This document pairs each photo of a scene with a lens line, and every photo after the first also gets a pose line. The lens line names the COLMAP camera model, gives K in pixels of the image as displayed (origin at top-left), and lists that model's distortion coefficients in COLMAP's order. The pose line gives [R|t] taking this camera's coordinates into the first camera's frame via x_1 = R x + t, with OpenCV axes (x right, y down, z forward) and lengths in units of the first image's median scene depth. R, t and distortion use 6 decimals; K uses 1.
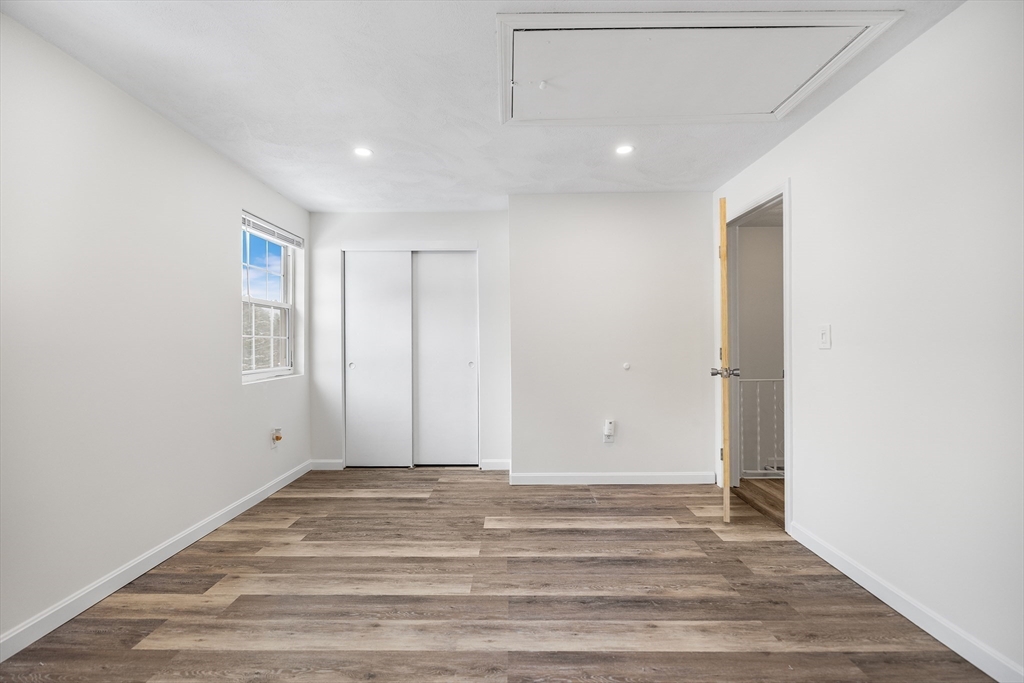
lens RADIAL K [[432.1, 0, 510.6], [0, 432.1, 346.6], [0, 0, 1]] dist [0.003196, -0.001481]
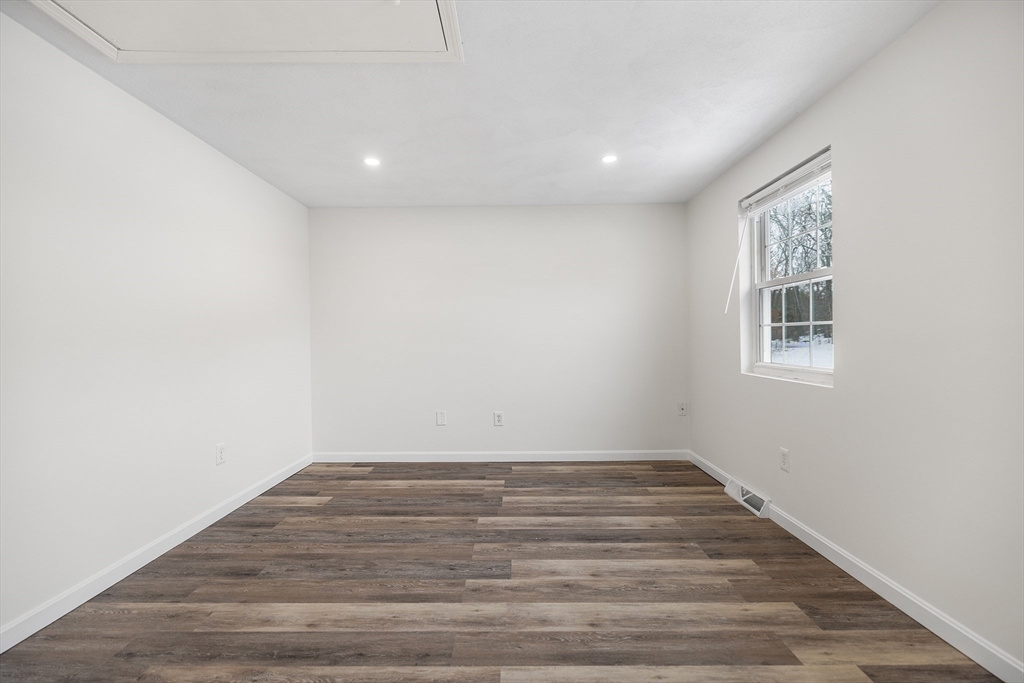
lens RADIAL K [[432.1, 0, 515.5], [0, 432.1, 345.2], [0, 0, 1]] dist [0.003196, -0.001481]
pose [[-0.999855, 0.012875, -0.011114, -0.132573], [0.012657, 0.999732, 0.019409, -0.007264], [0.011361, 0.019265, -0.999750, 1.943979]]
